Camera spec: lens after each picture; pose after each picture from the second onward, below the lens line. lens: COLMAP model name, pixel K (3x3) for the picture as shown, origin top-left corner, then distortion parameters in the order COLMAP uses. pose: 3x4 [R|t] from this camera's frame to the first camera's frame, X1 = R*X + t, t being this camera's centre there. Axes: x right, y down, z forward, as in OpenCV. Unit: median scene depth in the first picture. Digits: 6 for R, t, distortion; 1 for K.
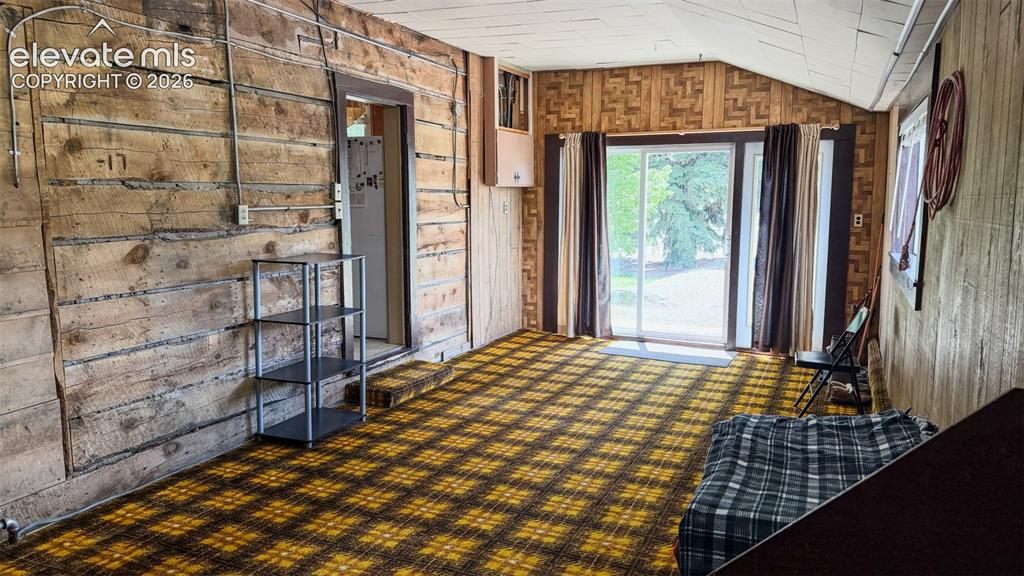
lens RADIAL K [[699.4, 0, 510.3], [0, 699.4, 281.1], [0, 0, 1]] dist [0.075336, -0.000437]
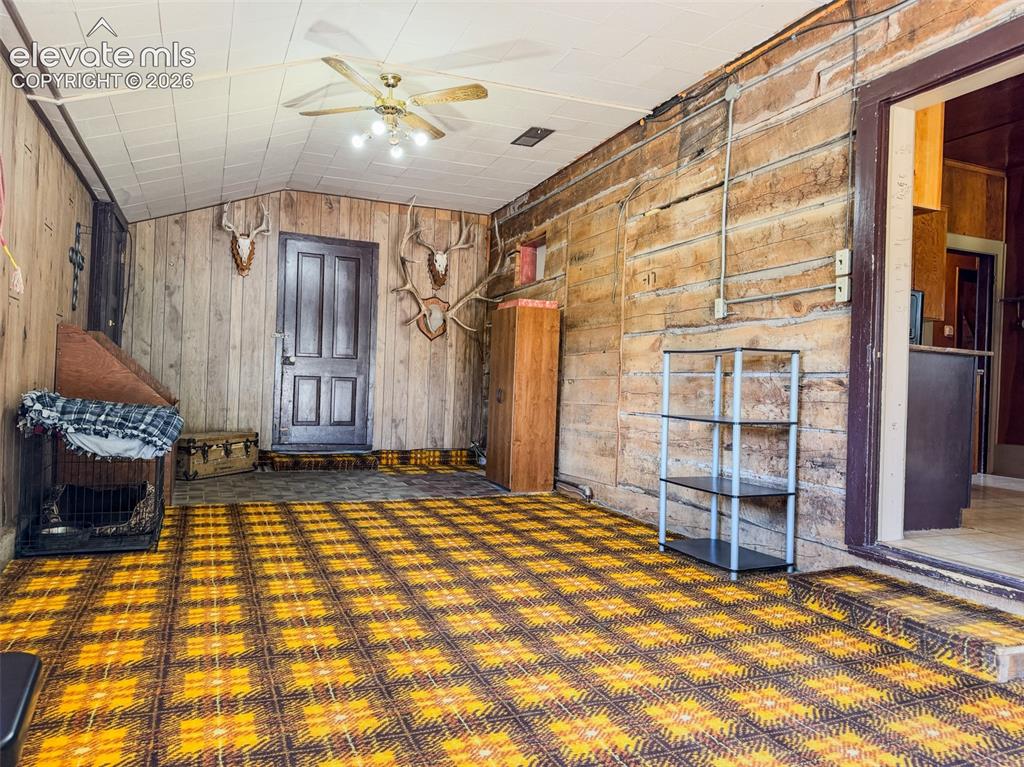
lens RADIAL K [[712.0, 0, 510.6], [0, 712.0, 388.4], [0, 0, 1]] dist [-0.009340, -0.004993]
pose [[-0.676950, -0.015472, -0.735866, 0.570775], [-0.115885, 0.989550, 0.085800, -0.035442], [0.726849, 0.143358, -0.671669, 1.531241]]
